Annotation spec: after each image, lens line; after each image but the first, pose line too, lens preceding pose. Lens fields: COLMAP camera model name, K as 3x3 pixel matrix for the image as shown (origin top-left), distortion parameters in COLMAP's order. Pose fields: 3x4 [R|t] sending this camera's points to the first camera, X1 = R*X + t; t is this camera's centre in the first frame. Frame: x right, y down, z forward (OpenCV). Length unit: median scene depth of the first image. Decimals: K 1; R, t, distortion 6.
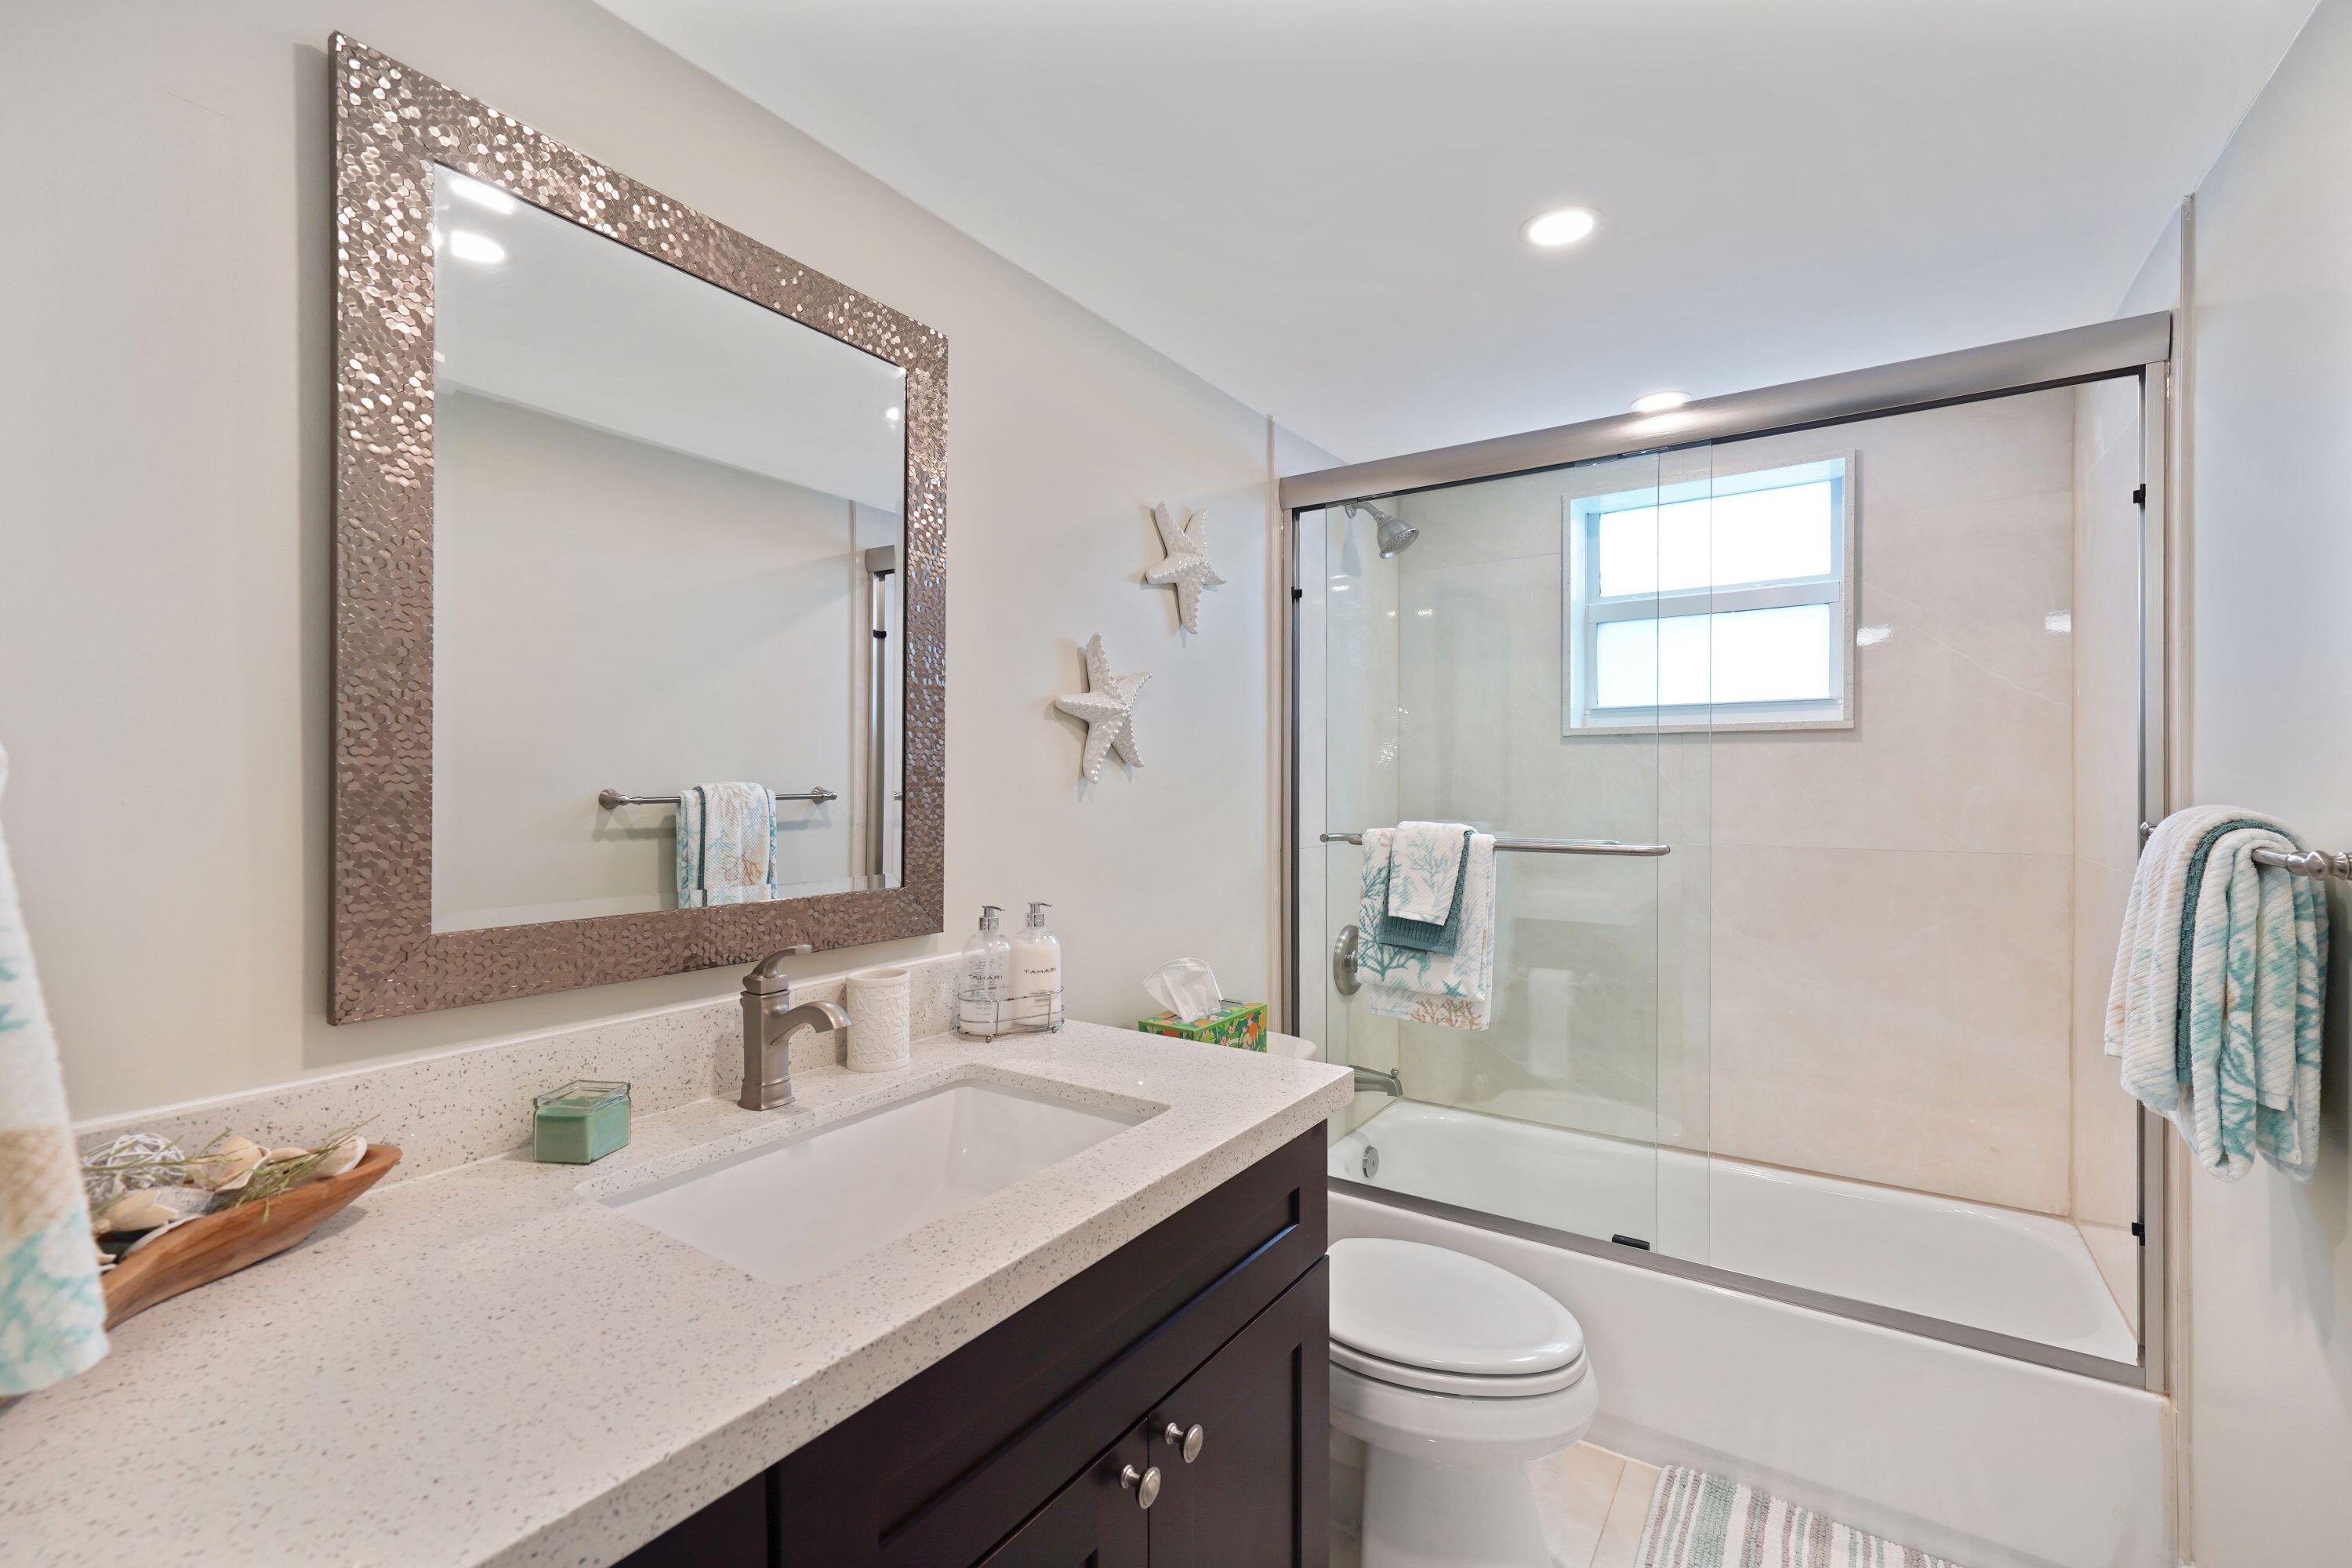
lens RADIAL K [[1004.2, 0, 1183.9], [0, 1004.2, 786.4], [0, 0, 1]] dist [-0.004028, 0.004932]
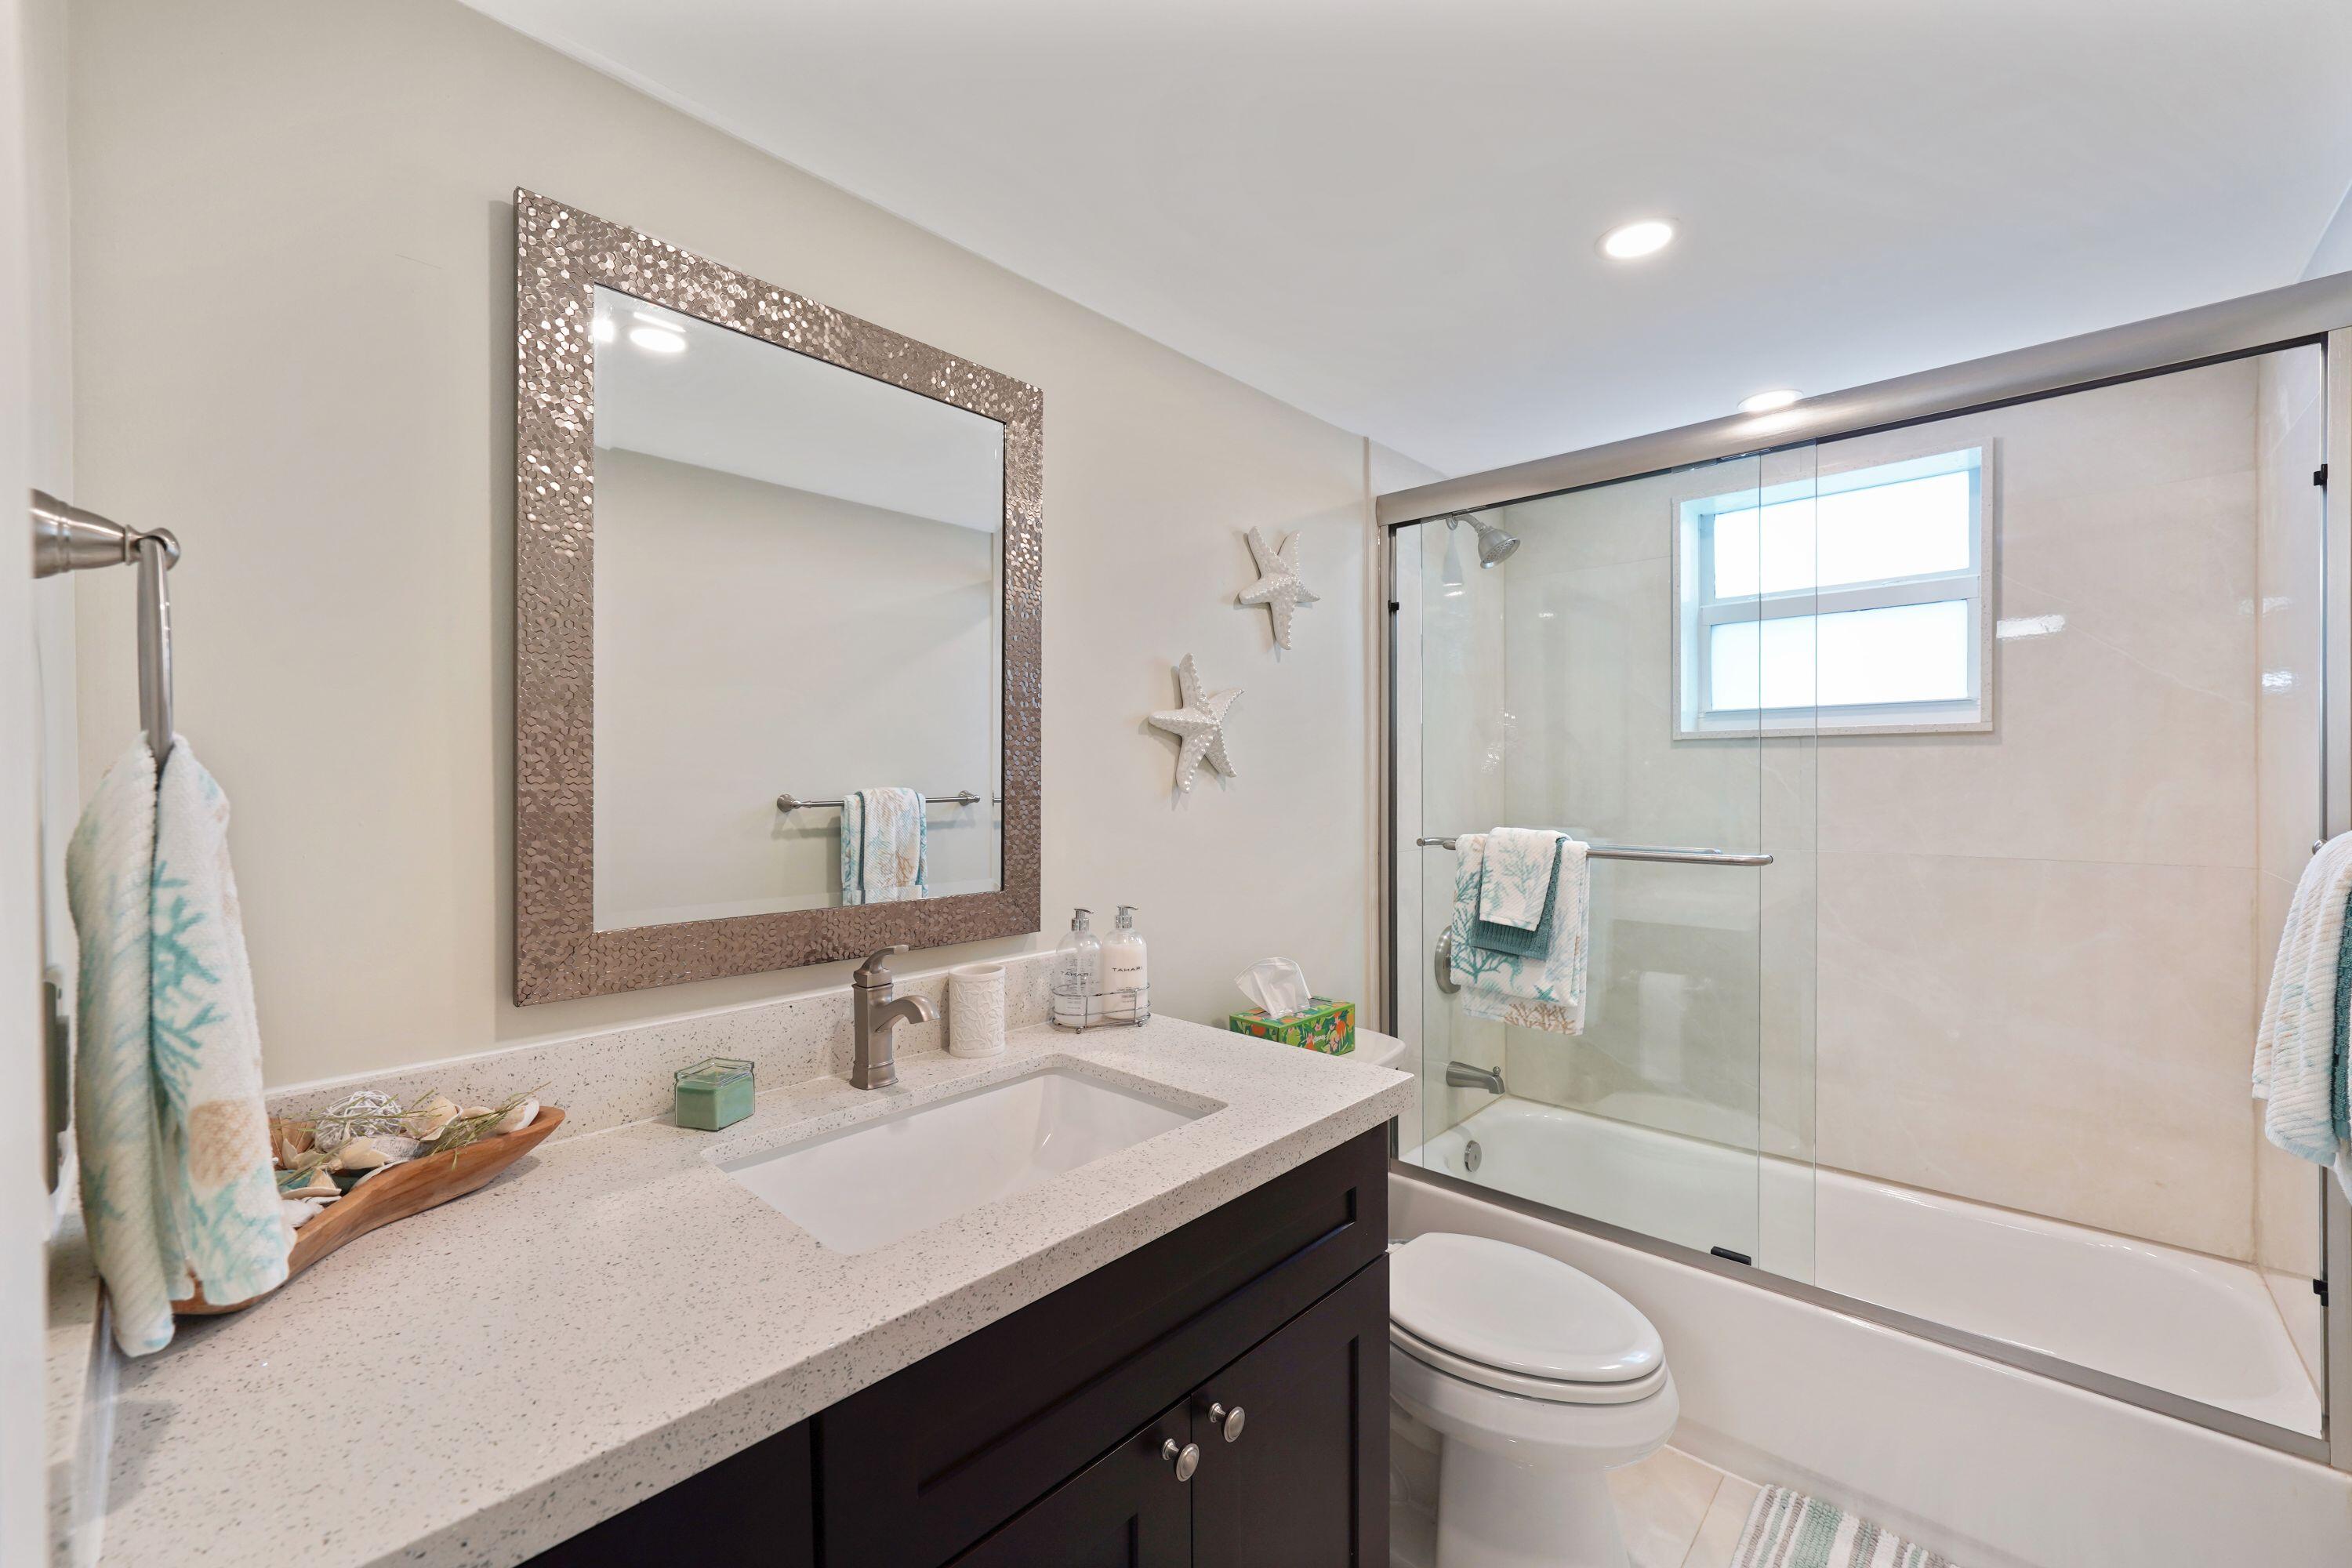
lens RADIAL K [[942.5, 0, 1176.0], [0, 942.5, 784.0], [0, 0, 1]] dist [-0.012683, 0.006079]
pose [[0.987678, -0.002063, -0.156487, 0.069526], [0.002423, 0.999995, 0.002113, -0.018387], [0.156482, -0.002466, 0.987678, 0.004901]]
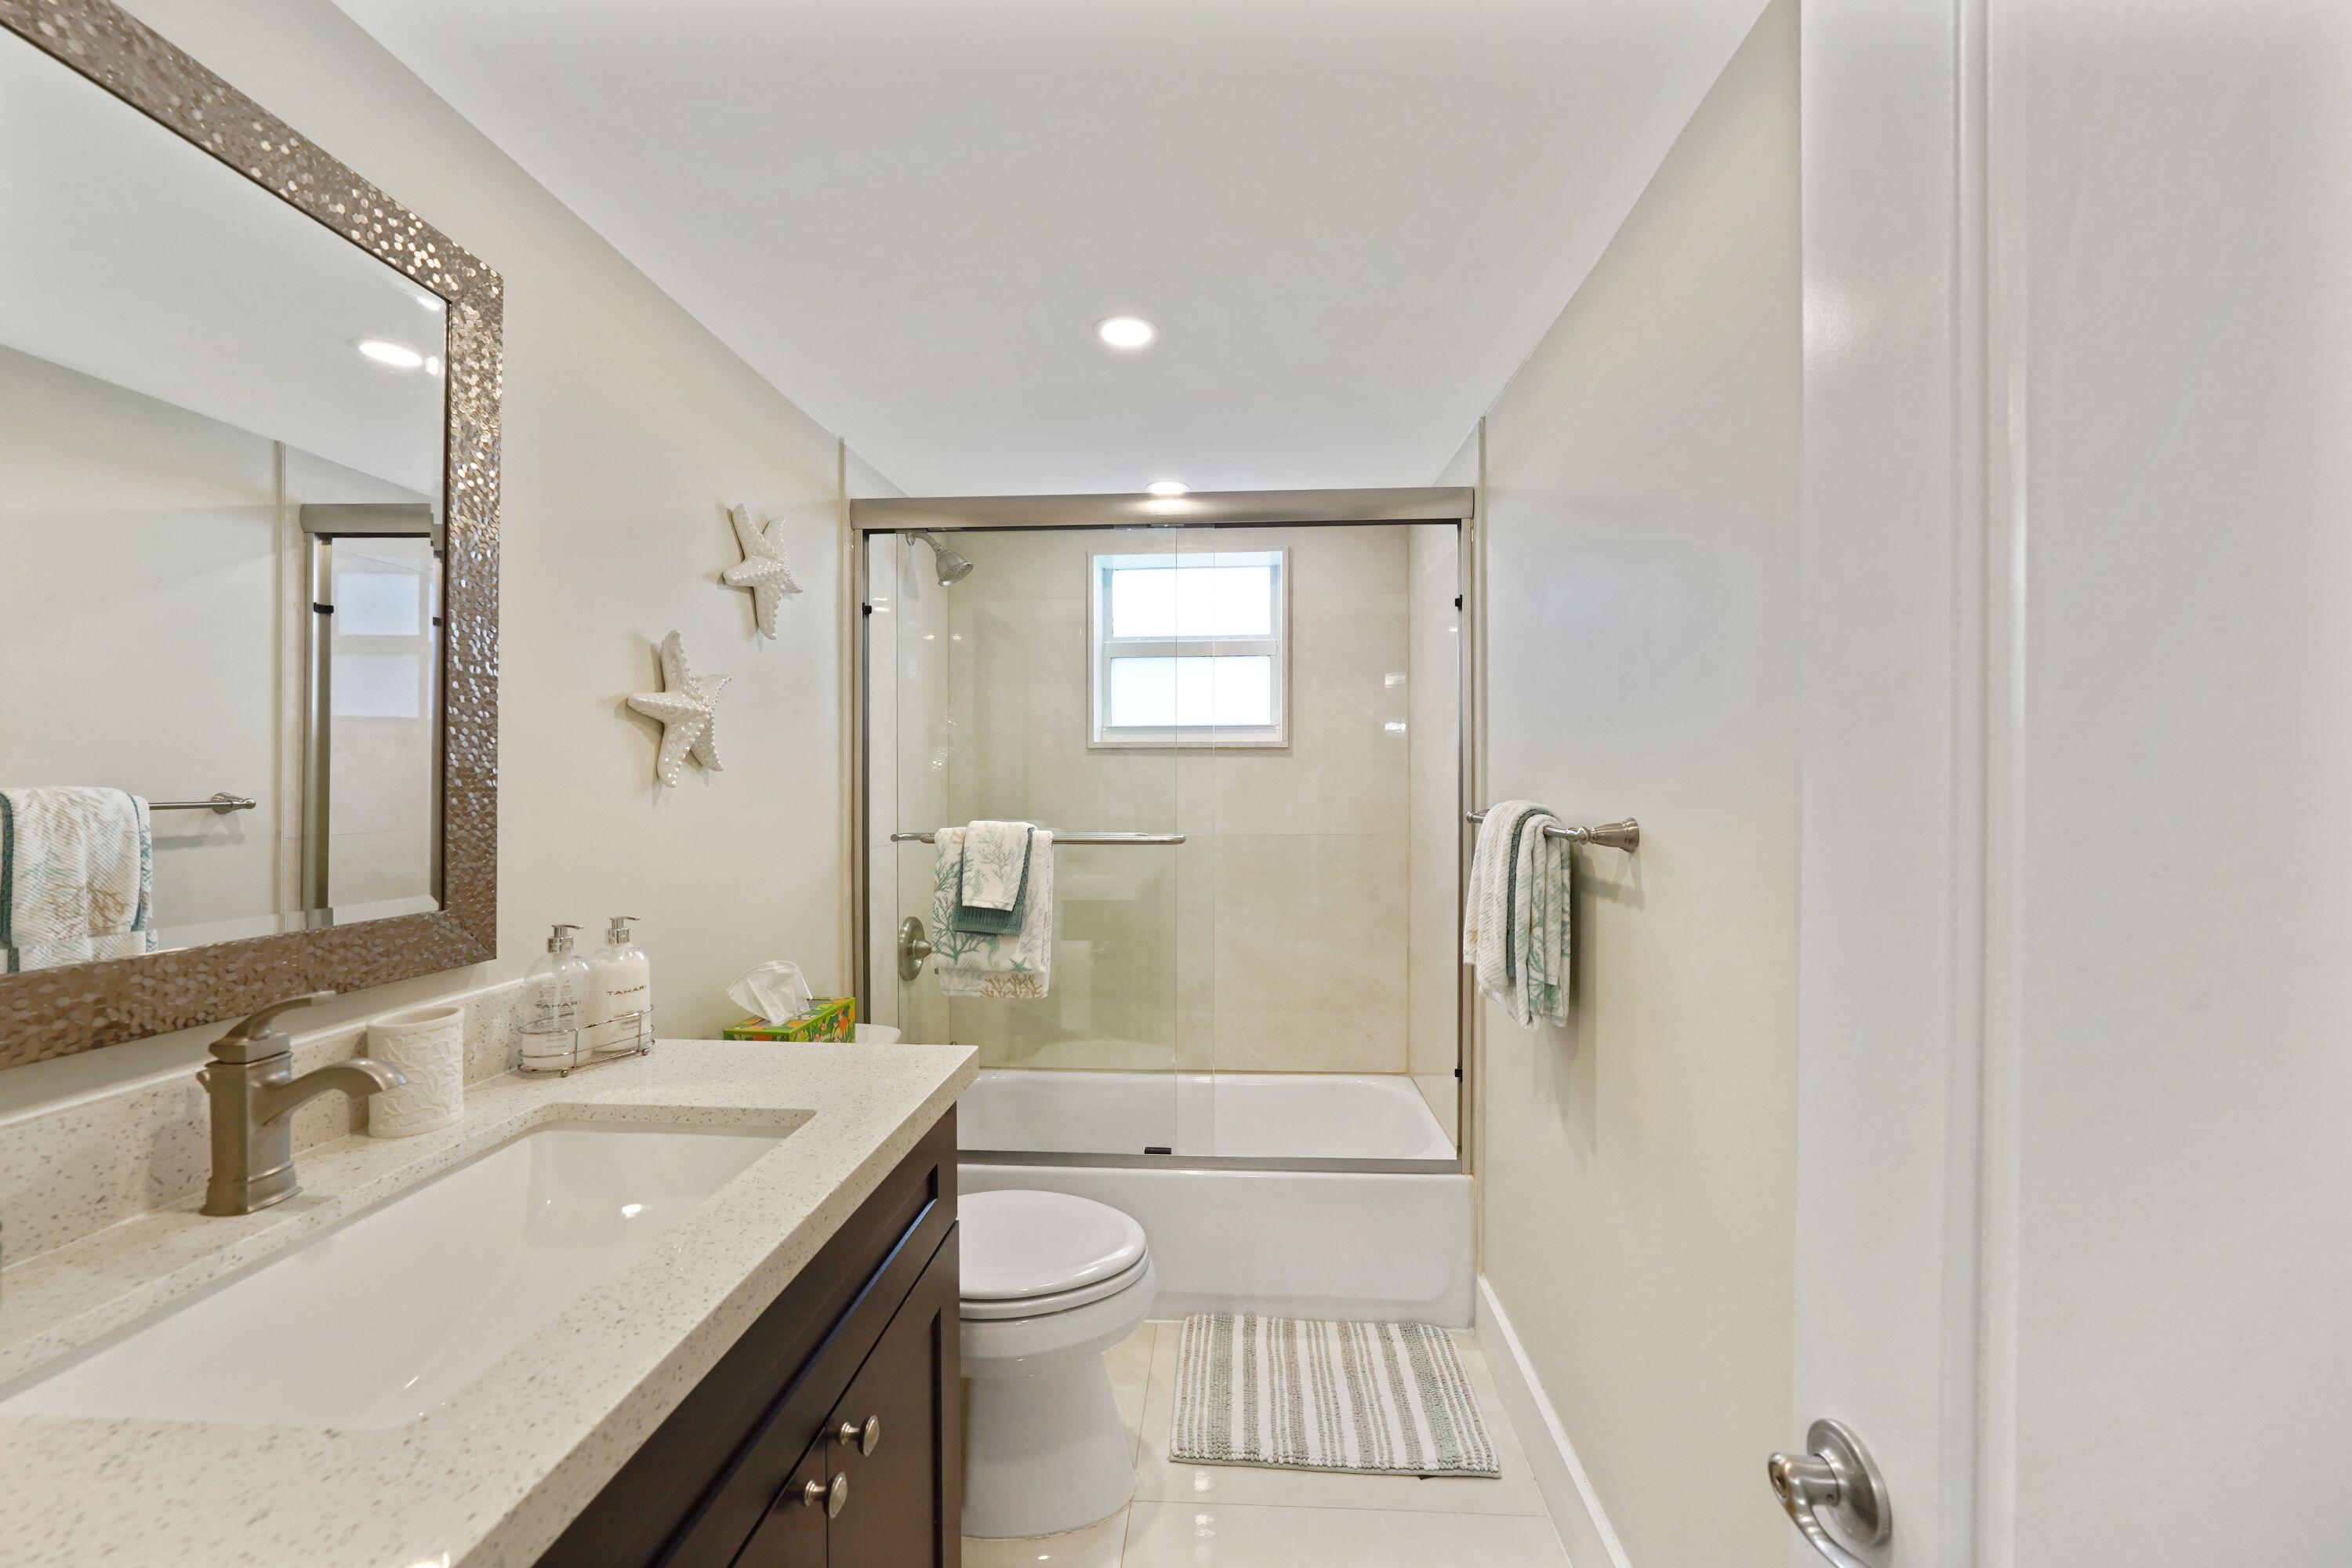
lens RADIAL K [[871.7, 0, 1184.2], [0, 871.7, 790.2], [0, 0, 1]] dist [-0.018918, 0.006054]
pose [[0.863802, -0.002801, 0.503823, -0.102306], [0.002768, 0.999996, 0.000814, 0.000157], [-0.503823, 0.000692, 0.863807, 0.054421]]
